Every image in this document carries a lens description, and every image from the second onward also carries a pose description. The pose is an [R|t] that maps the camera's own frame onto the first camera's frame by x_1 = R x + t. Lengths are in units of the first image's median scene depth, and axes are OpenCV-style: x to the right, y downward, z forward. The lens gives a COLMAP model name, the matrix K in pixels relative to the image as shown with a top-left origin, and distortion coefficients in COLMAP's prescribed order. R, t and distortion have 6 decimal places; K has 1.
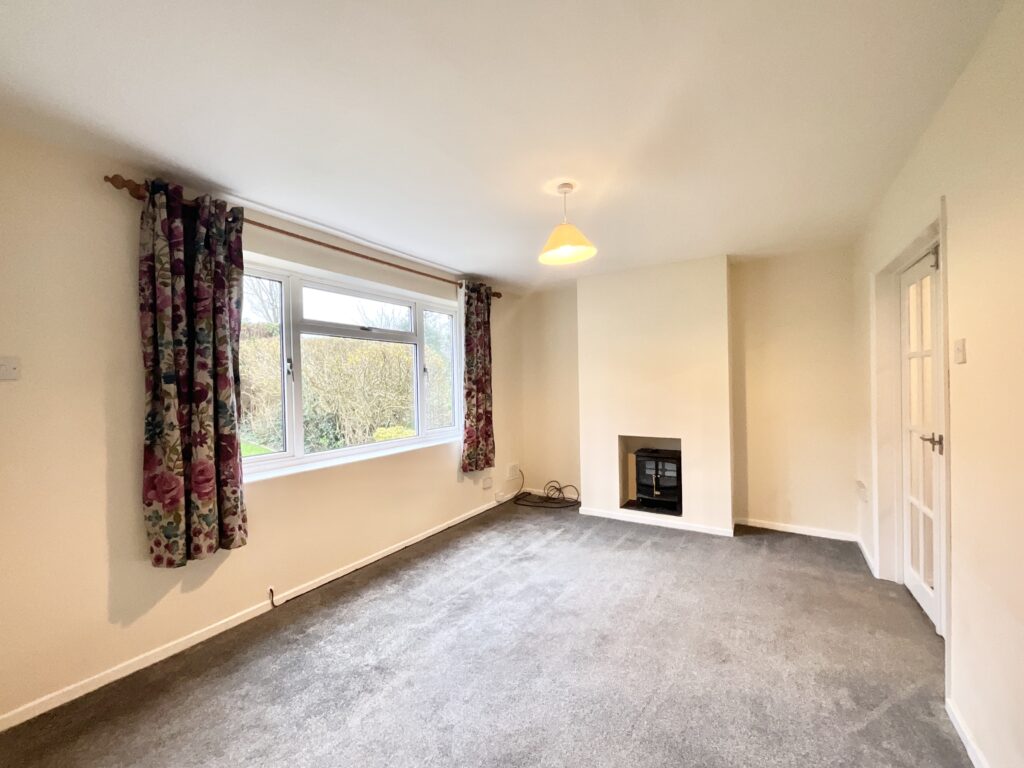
lens RADIAL K [[416.3, 0, 512.0], [0, 416.3, 384.0], [0, 0, 1]] dist [-0.002941, 0.000479]
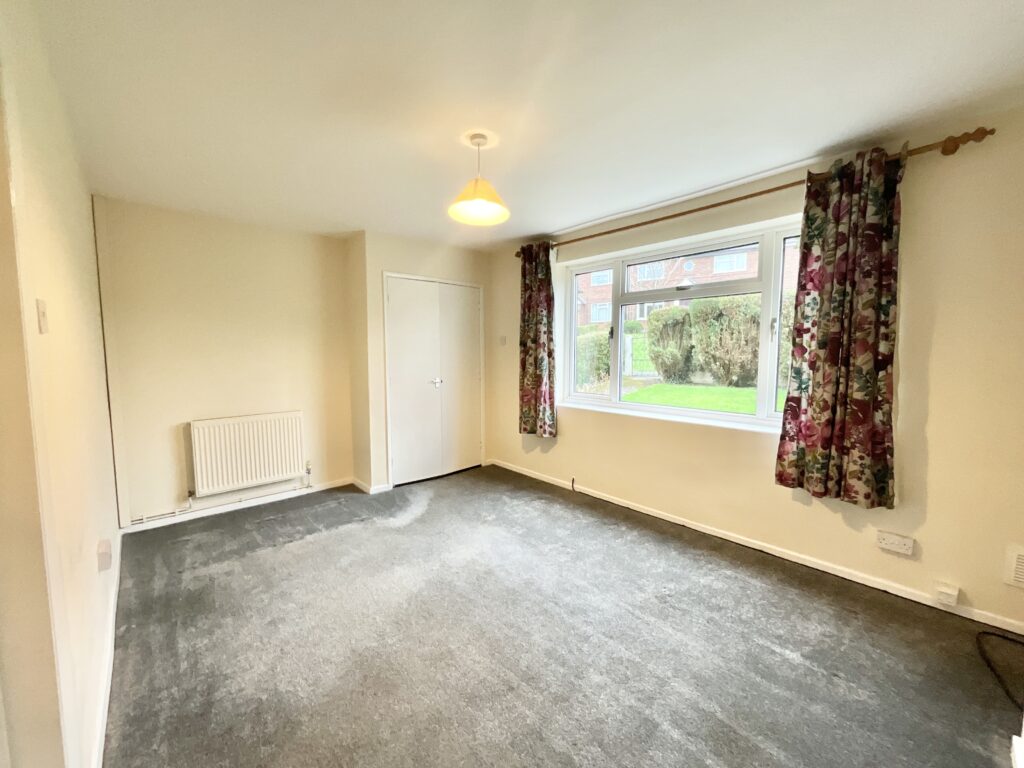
lens RADIAL K [[416.3, 0, 512.0], [0, 416.3, 384.0], [0, 0, 1]] dist [-0.002941, 0.000479]
pose [[-0.281930, 0.091024, -0.955107, 0.674172], [0.001900, 0.995540, 0.094317, -0.004096], [0.959433, 0.024776, -0.280846, 0.862568]]
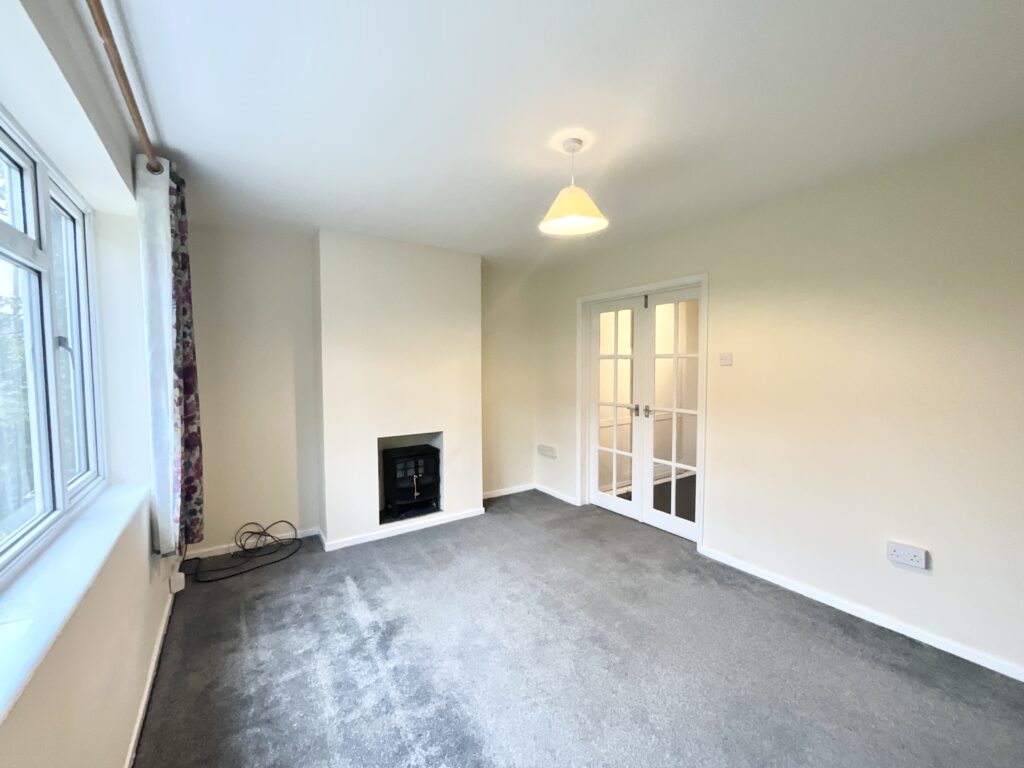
lens RADIAL K [[416.3, 0, 512.0], [0, 416.3, 384.0], [0, 0, 1]] dist [-0.002941, 0.000479]
pose [[0.401940, -0.022748, 0.915383, -0.449053], [0.000748, 0.999699, 0.024514, -0.003200], [-0.915666, -0.009168, 0.401836, 0.493568]]
